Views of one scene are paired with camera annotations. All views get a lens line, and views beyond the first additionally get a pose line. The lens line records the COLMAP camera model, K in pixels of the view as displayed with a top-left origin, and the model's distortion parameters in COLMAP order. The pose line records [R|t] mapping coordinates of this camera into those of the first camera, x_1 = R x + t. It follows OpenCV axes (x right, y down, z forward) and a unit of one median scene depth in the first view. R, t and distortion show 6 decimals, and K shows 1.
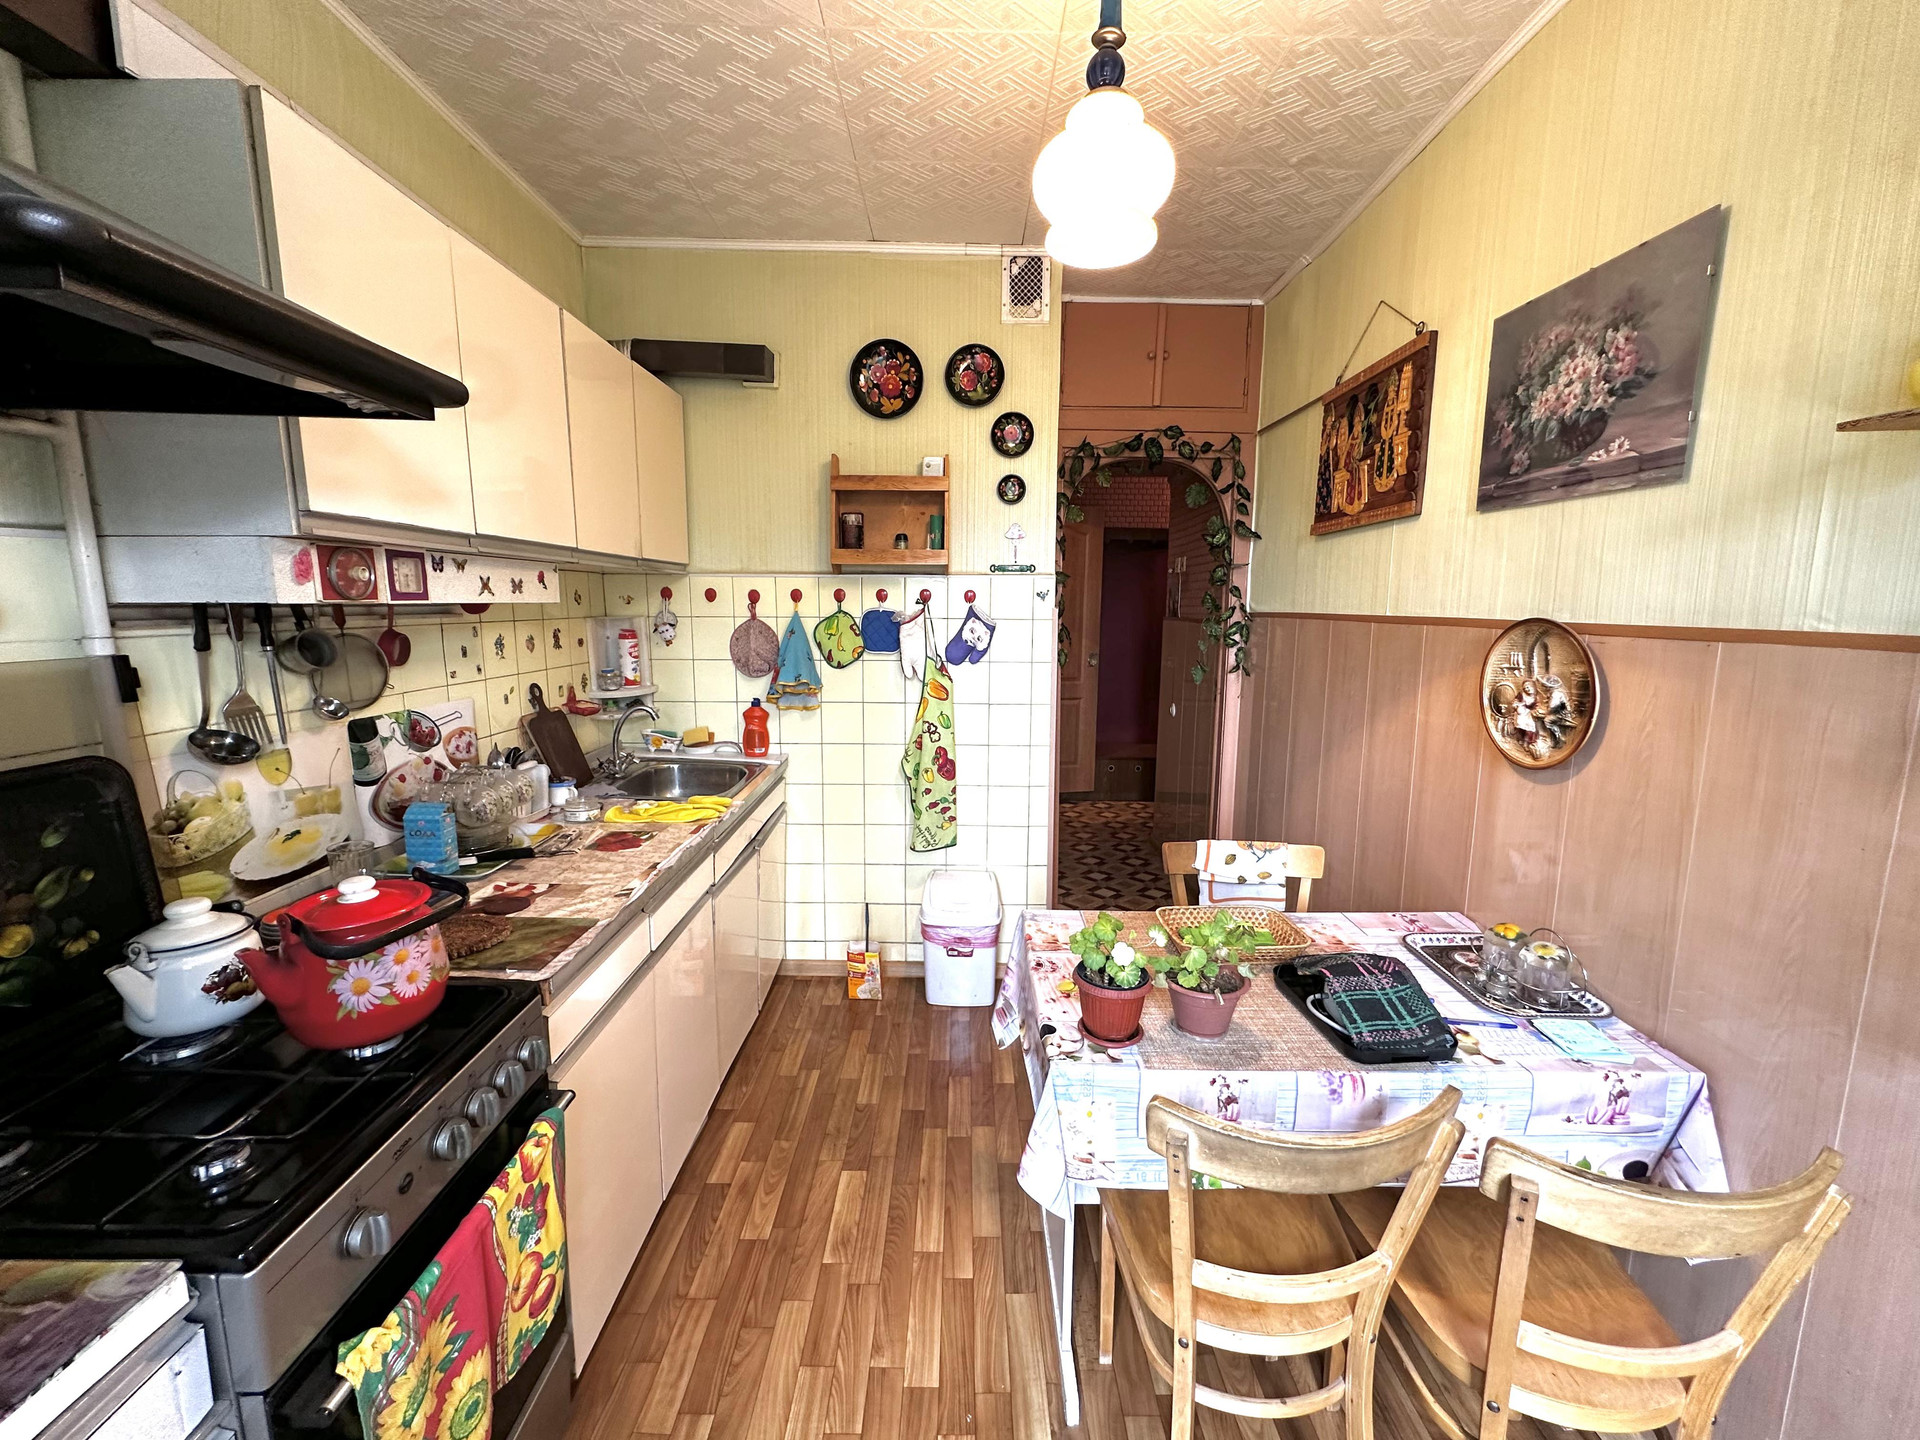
lens RADIAL K [[766.6, 0, 962.0], [0, 766.6, 720.3], [0, 0, 1]] dist [-0.001415, -0.000194]
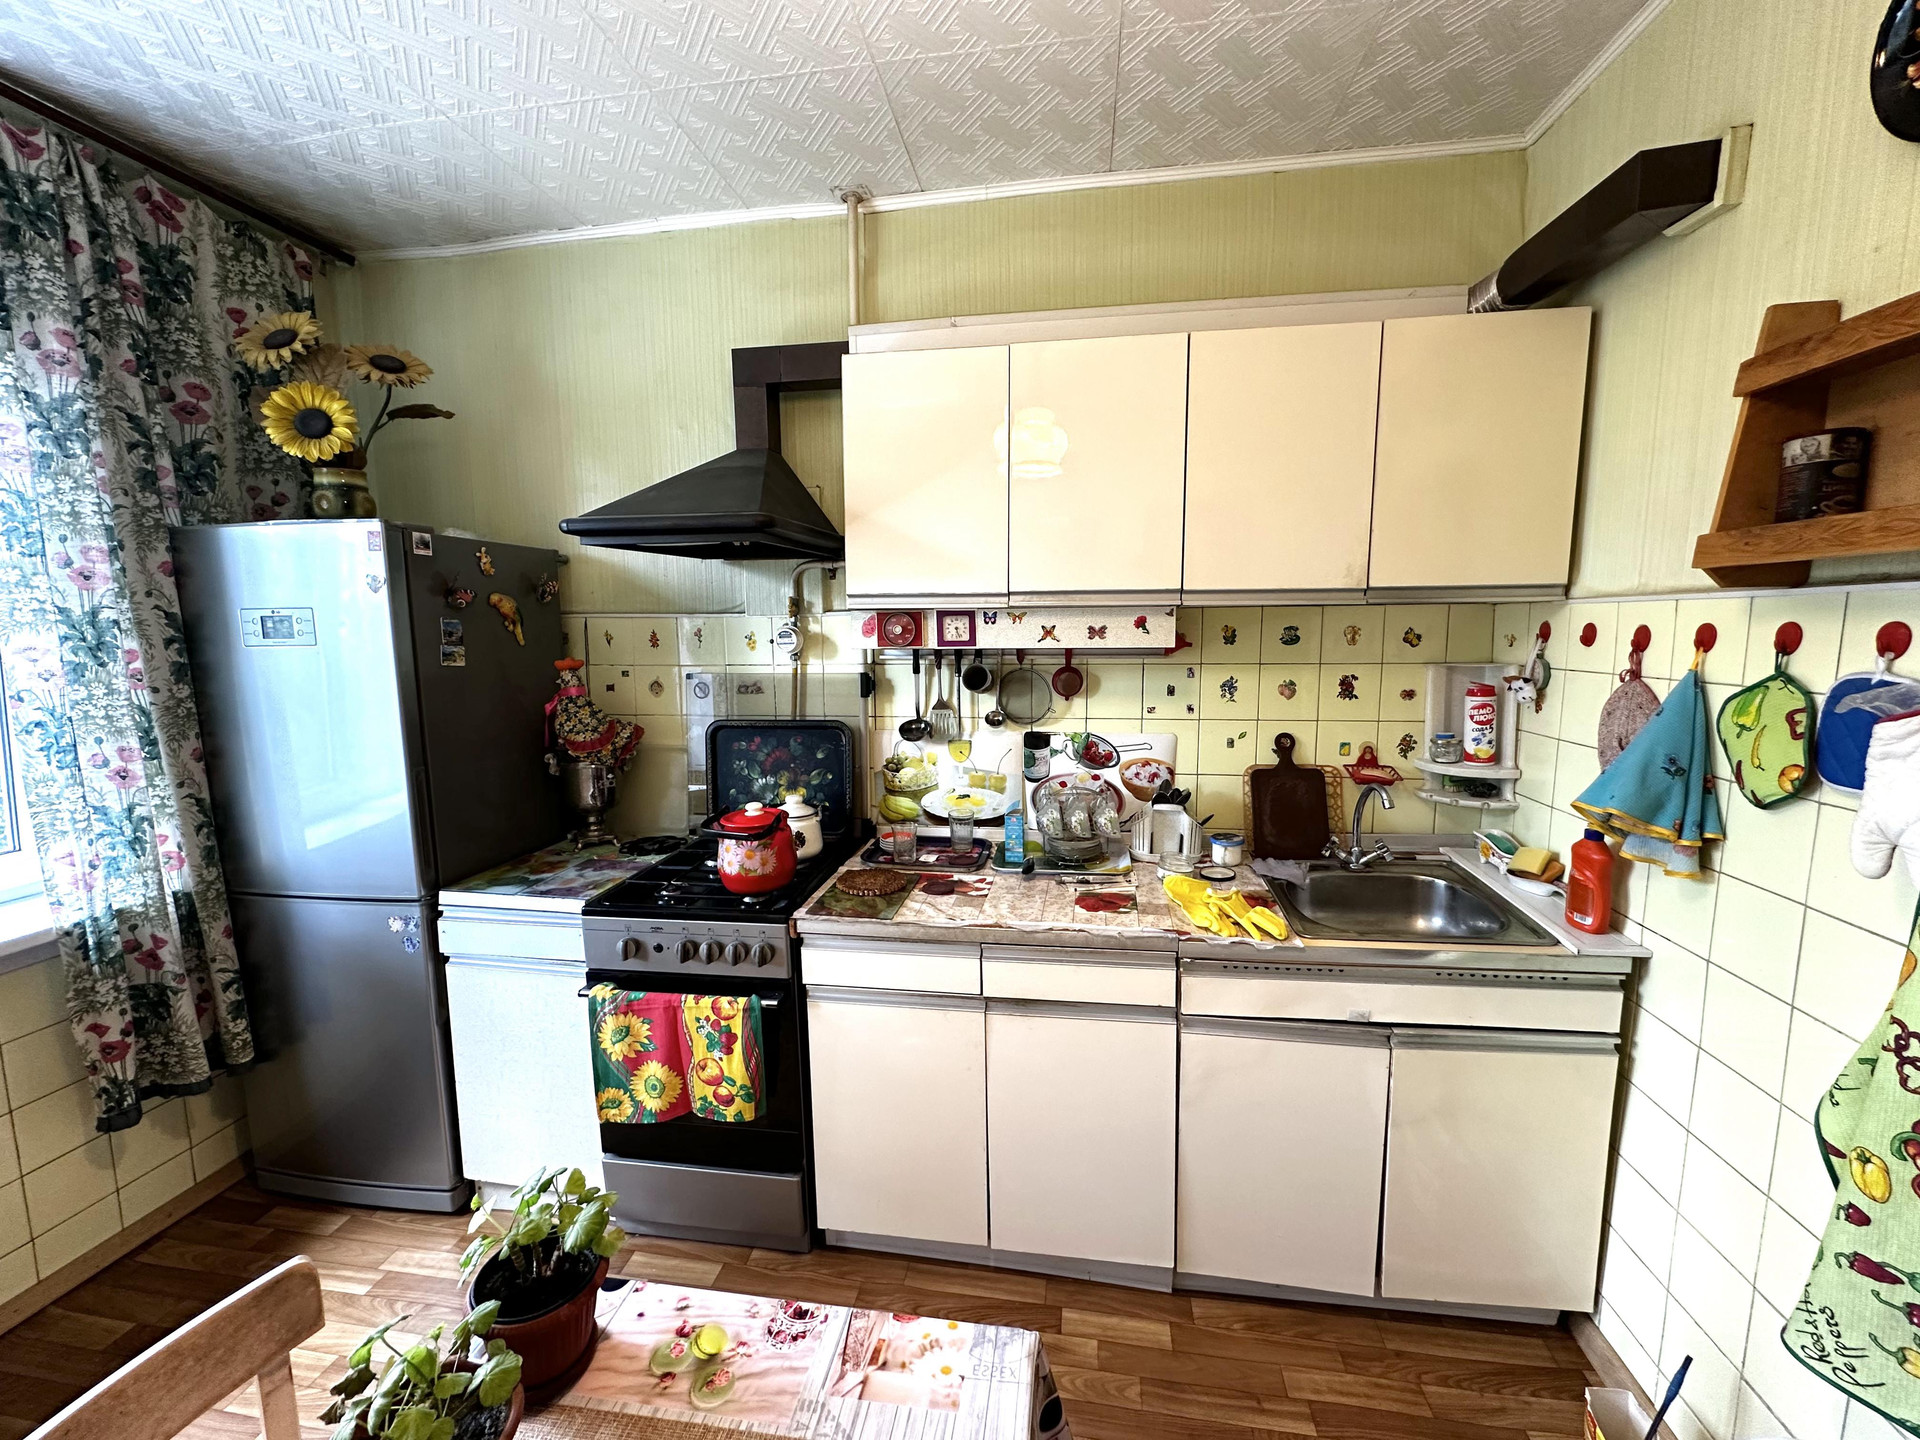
lens RADIAL K [[766.6, 0, 962.0], [0, 766.6, 720.3], [0, 0, 1]] dist [-0.001415, -0.000194]
pose [[-0.156637, 0.118109, -0.980569, 0.488268], [-0.143521, 0.979564, 0.140914, -0.171264], [0.977173, 0.162805, -0.136485, 0.942281]]
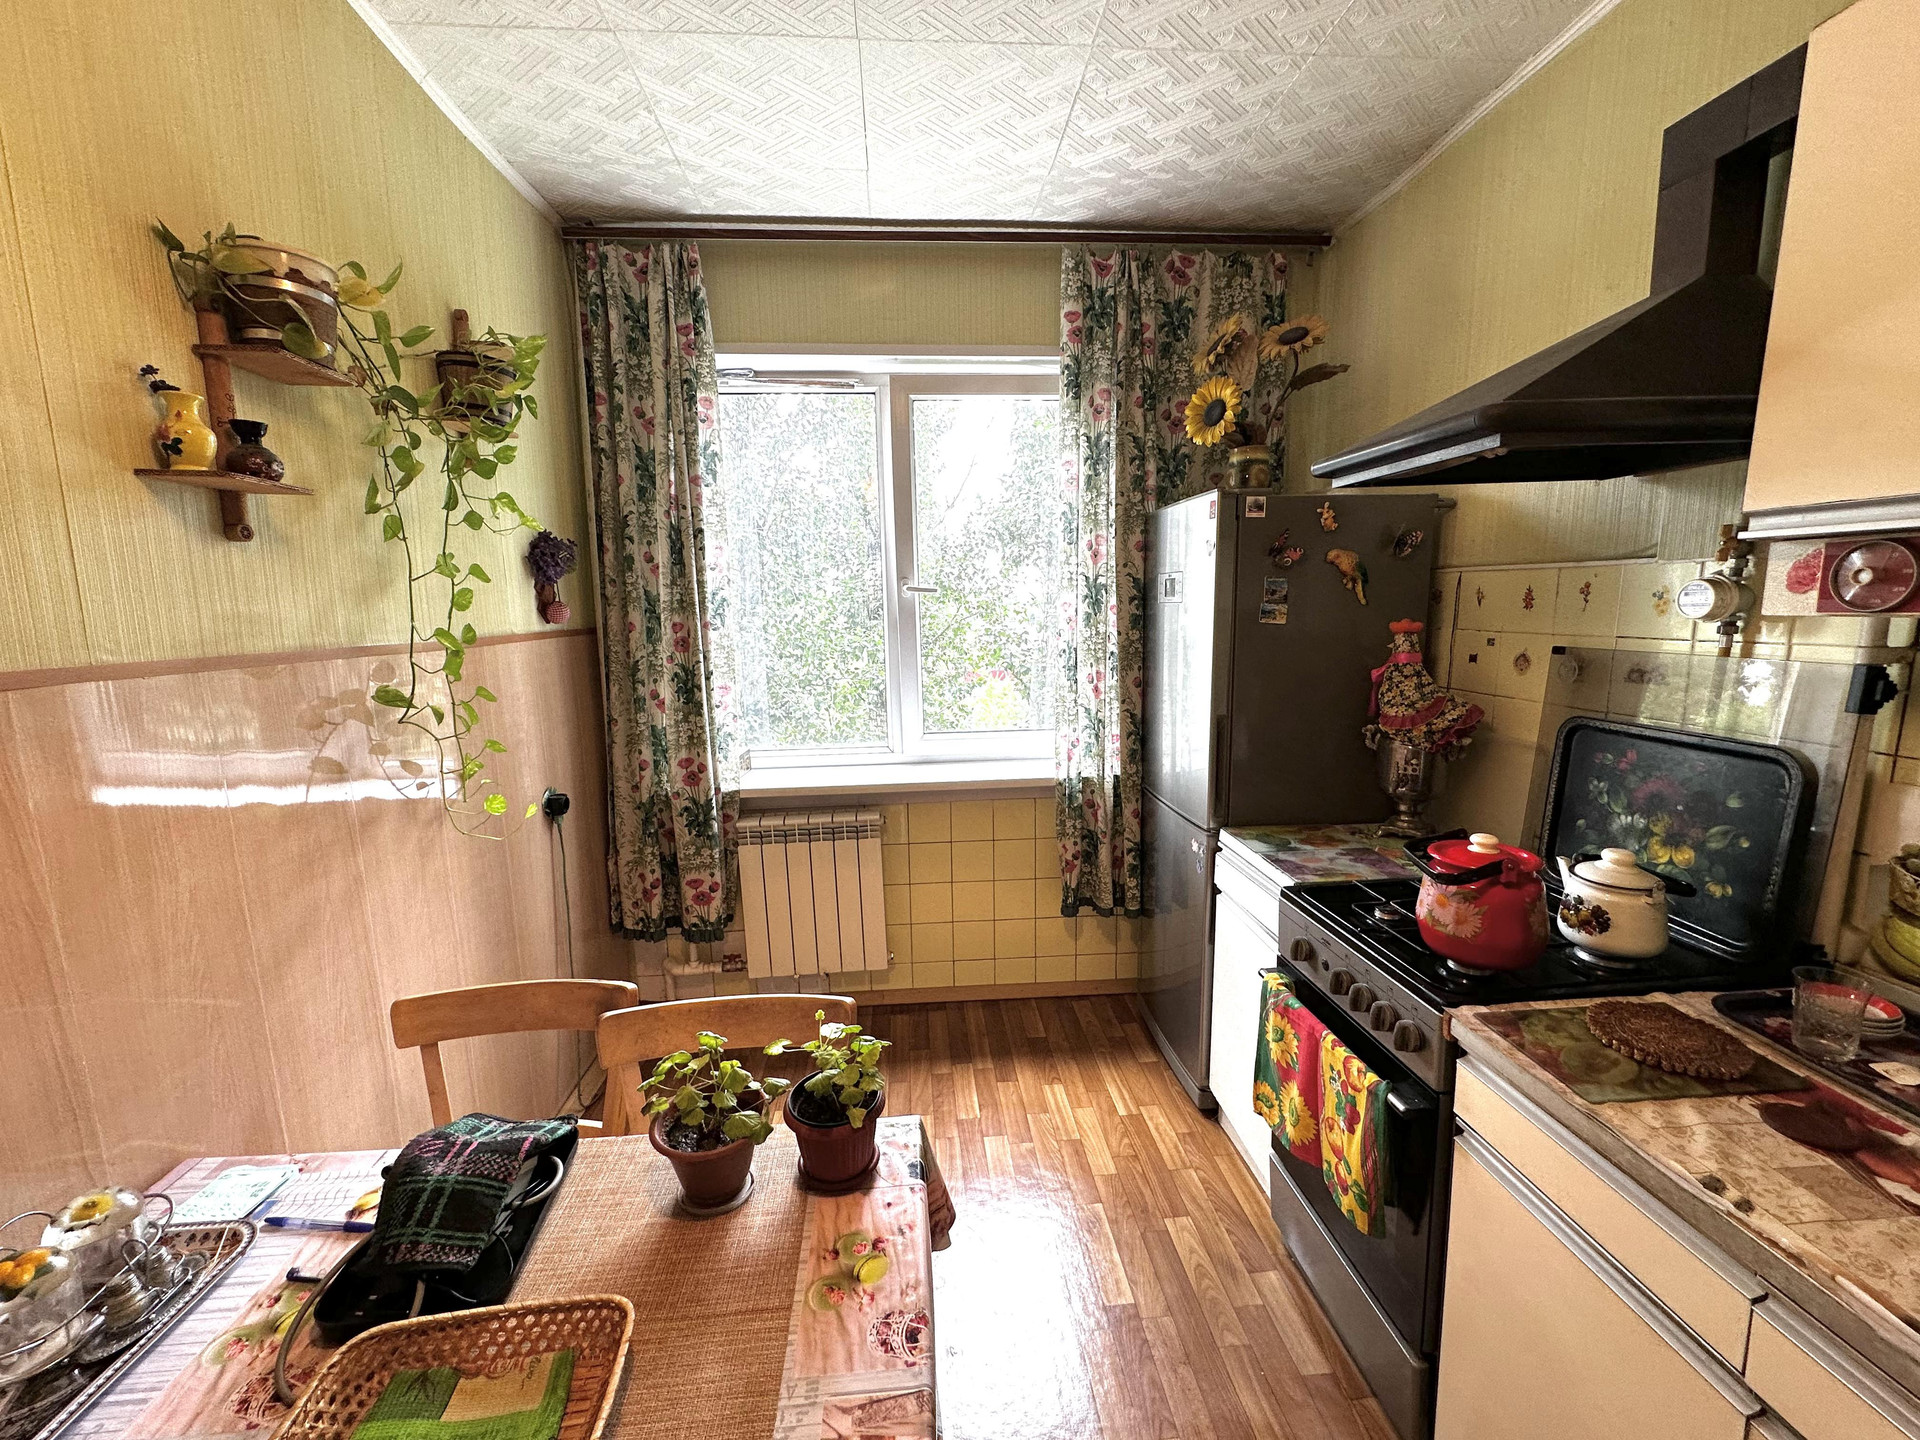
lens RADIAL K [[766.6, 0, 962.0], [0, 766.6, 720.3], [0, 0, 1]] dist [-0.001415, -0.000194]
pose [[-0.996914, 0.022146, -0.075312, 0.081519], [-0.001566, 0.953579, 0.301140, -0.192046], [0.078485, 0.300329, -0.950601, 1.147713]]
